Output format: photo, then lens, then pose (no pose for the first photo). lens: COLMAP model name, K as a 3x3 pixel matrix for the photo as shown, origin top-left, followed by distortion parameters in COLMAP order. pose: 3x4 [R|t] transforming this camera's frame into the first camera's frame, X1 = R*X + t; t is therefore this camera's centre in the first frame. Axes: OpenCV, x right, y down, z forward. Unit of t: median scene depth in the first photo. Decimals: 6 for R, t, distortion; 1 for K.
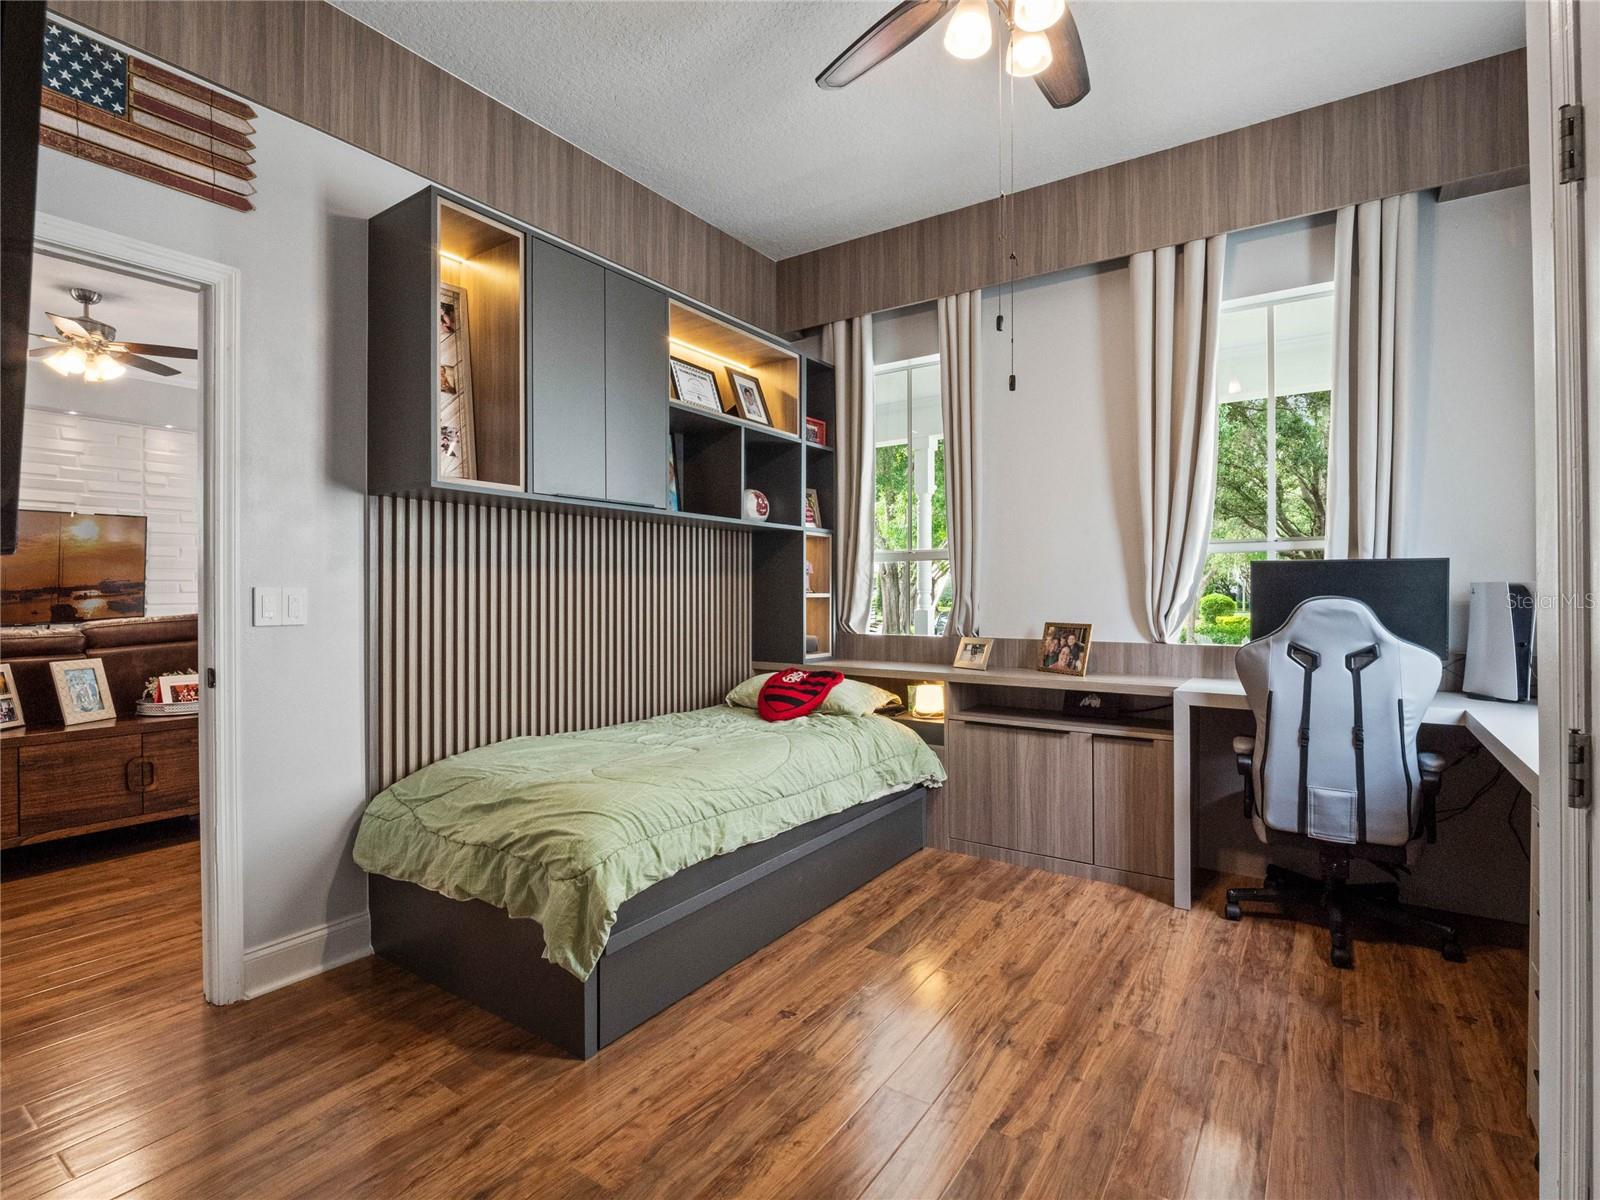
lens RADIAL K [[781.9, 0, 800.6], [0, 781.9, 592.2], [0, 0, 1]] dist [-0.014738, -0.000232]
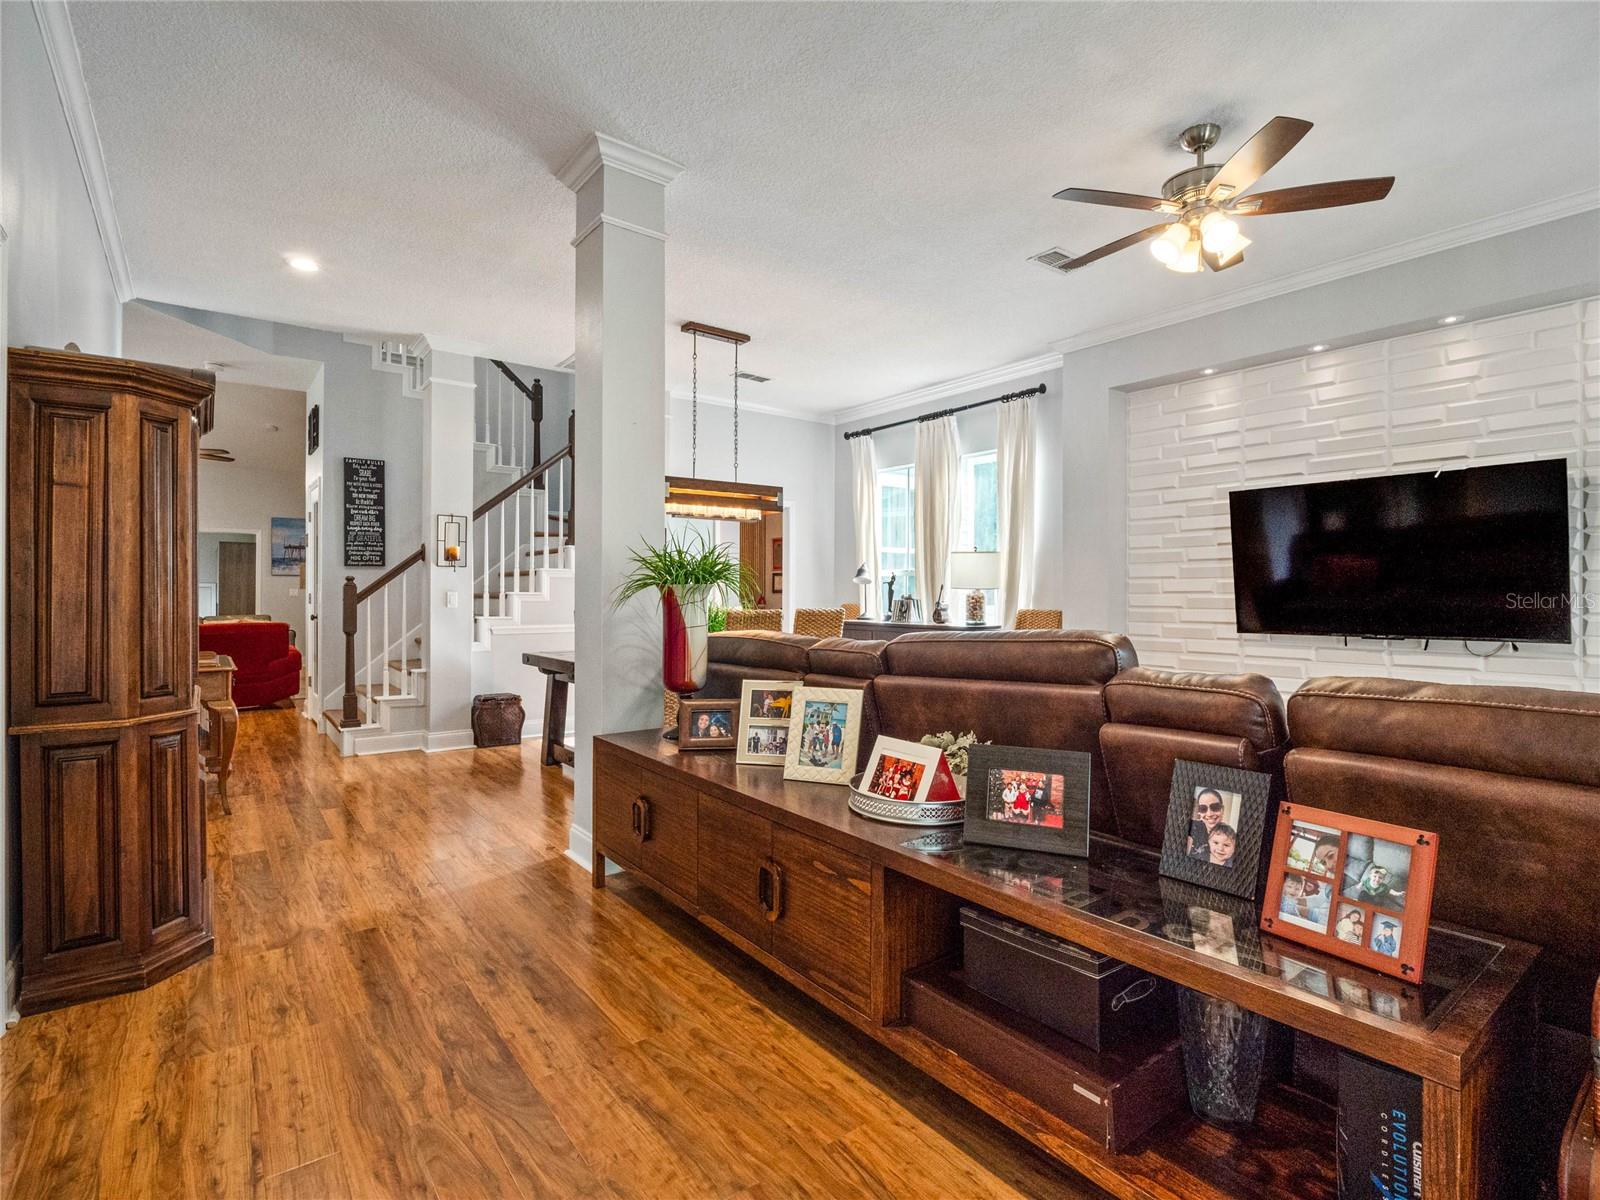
lens RADIAL K [[781.9, 0, 825.7], [0, 781.9, 594.8], [0, 0, 1]] dist [-0.014738, -0.000232]
pose [[-0.292025, 0.001589, -0.956409, -0.152052], [-0.002419, 0.999994, 0.002400, 0.002015], [0.956408, 0.003015, -0.292019, 0.665974]]
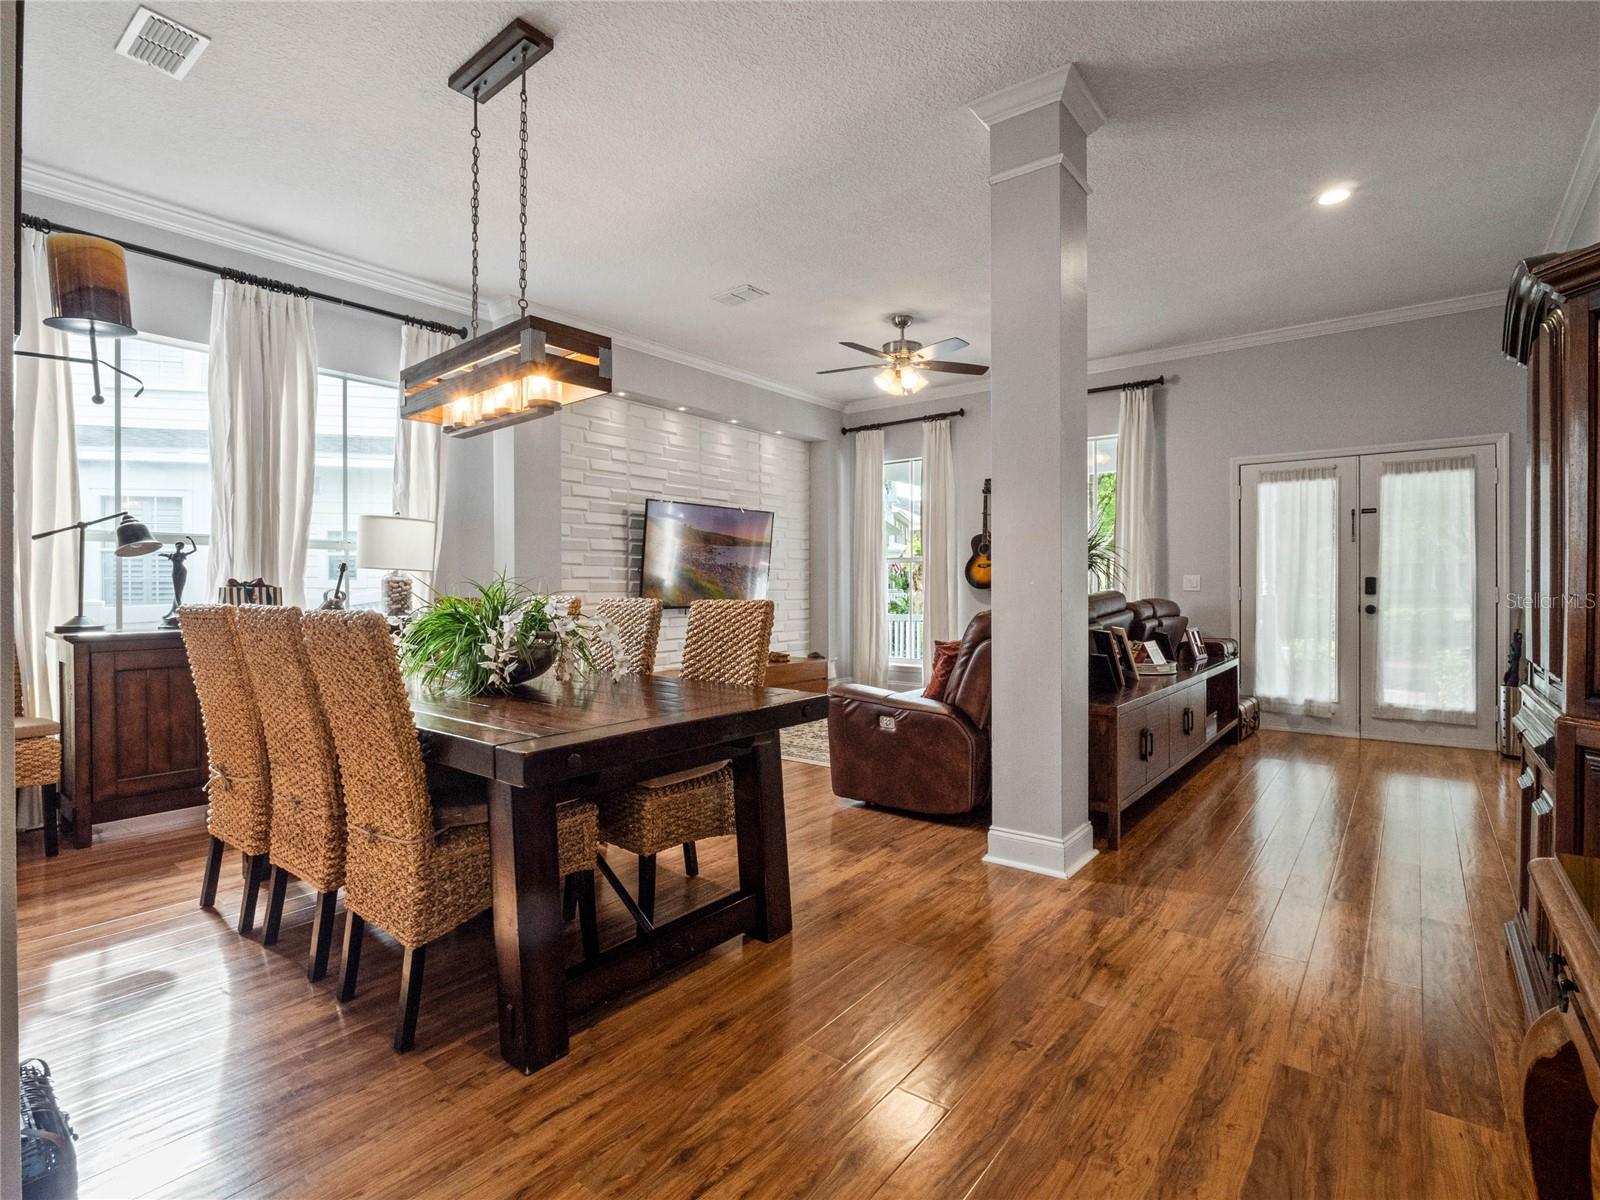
lens RADIAL K [[781.9, 0, 800.3], [0, 781.9, 591.0], [0, 0, 1]] dist [-0.014738, -0.000232]
pose [[0.997831, -0.002582, -0.065782, -0.751608], [0.002680, 0.999995, 0.001408, 0.015639], [0.065778, -0.001581, 0.997833, -0.141420]]
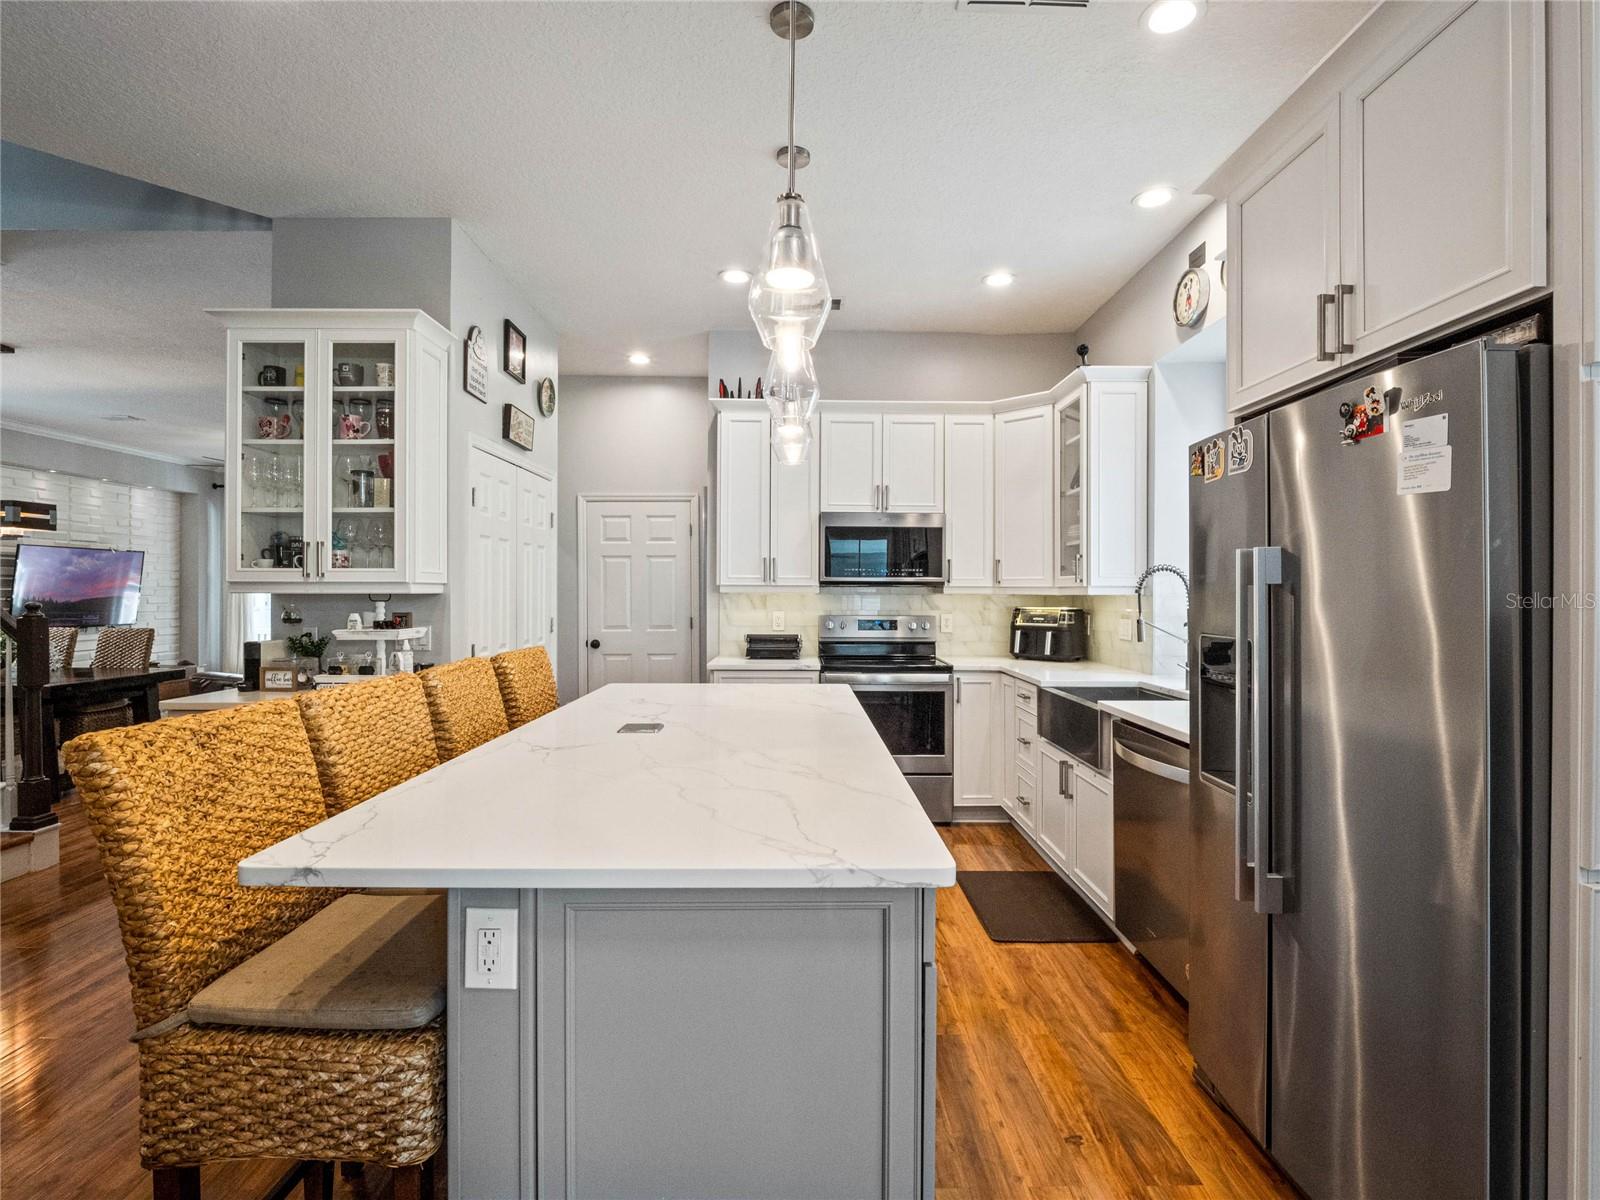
lens RADIAL K [[781.9, 0, 803.8], [0, 781.9, 596.6], [0, 0, 1]] dist [-0.014738, -0.000232]
pose [[0.814391, -0.000487, 0.580316, -0.699971], [-0.001360, 0.999995, 0.002748, -0.020204], [-0.580315, -0.003027, 0.814387, -0.907210]]
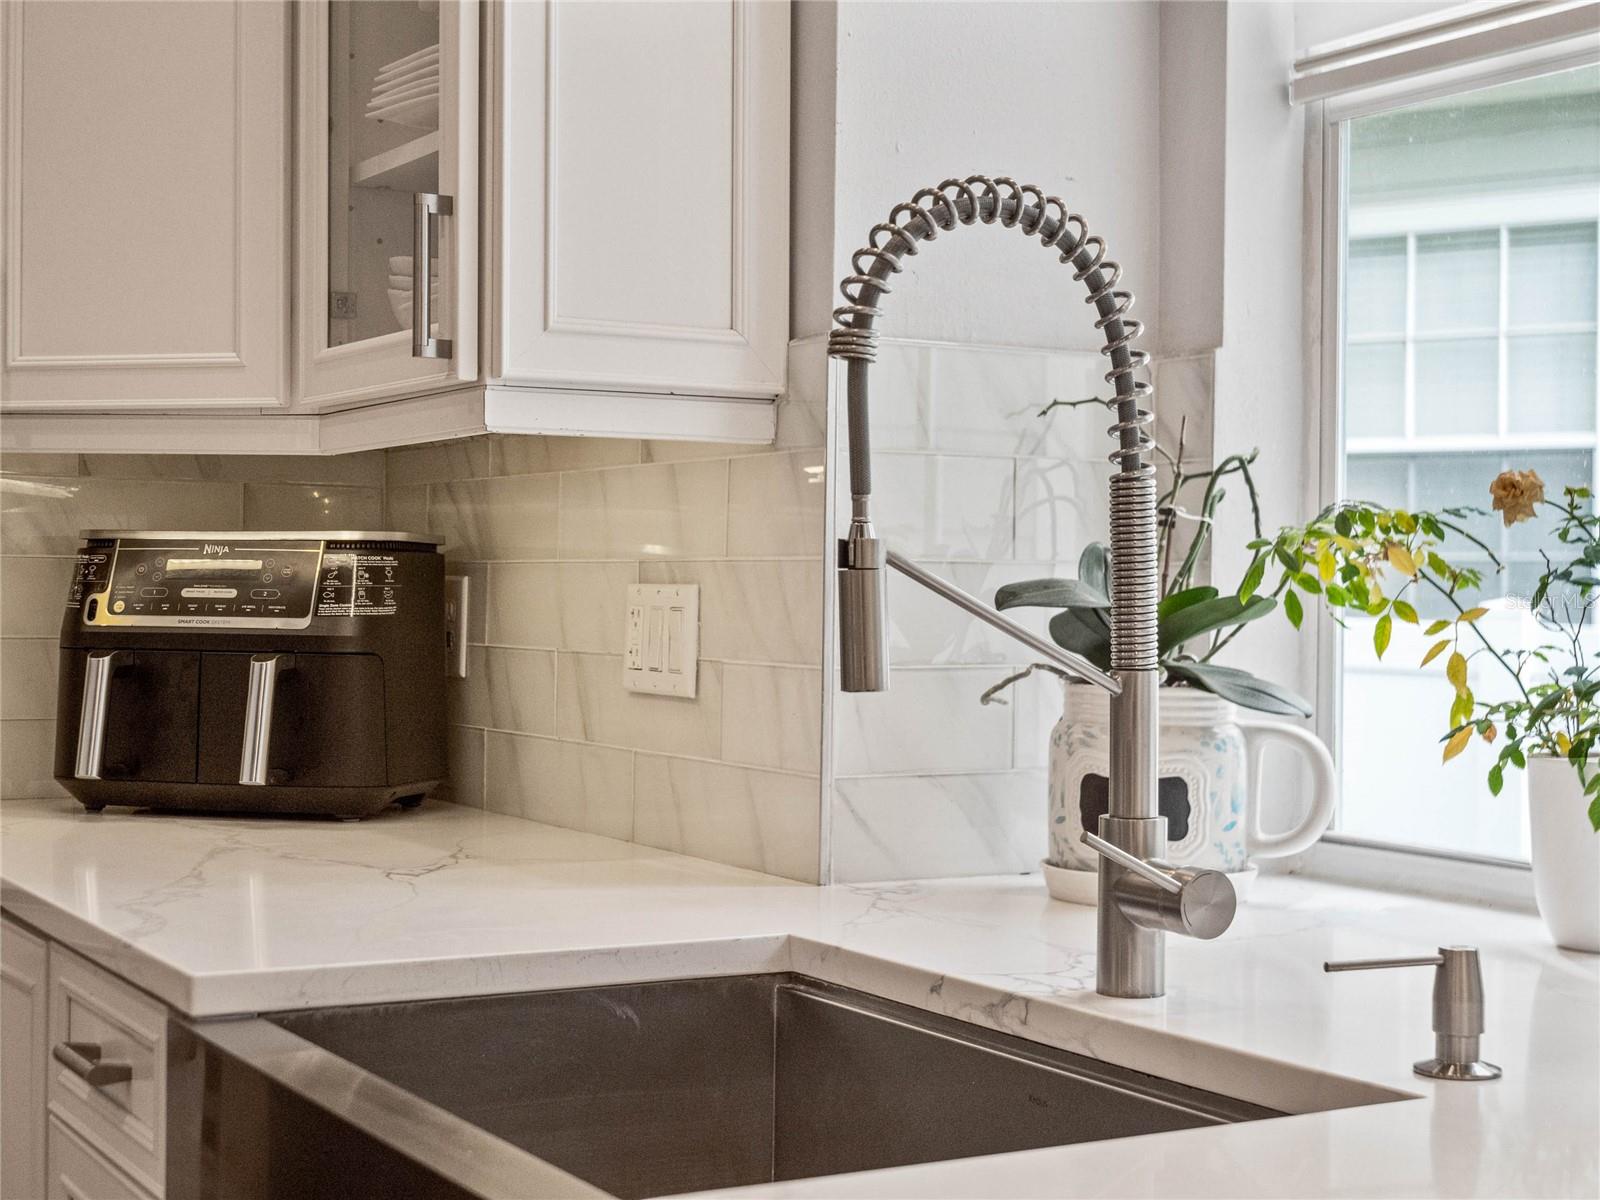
lens RADIAL K [[2501.4, 0, 800.1], [0, 2501.4, 592.4], [0, 0, 1]] dist [-0.049918, 0.000000]
pose [[0.424700, 0.001425, 0.905333, -0.444226], [-0.008400, 0.999962, 0.002367, 0.000549], [-0.905295, -0.008610, 0.424695, -0.715361]]
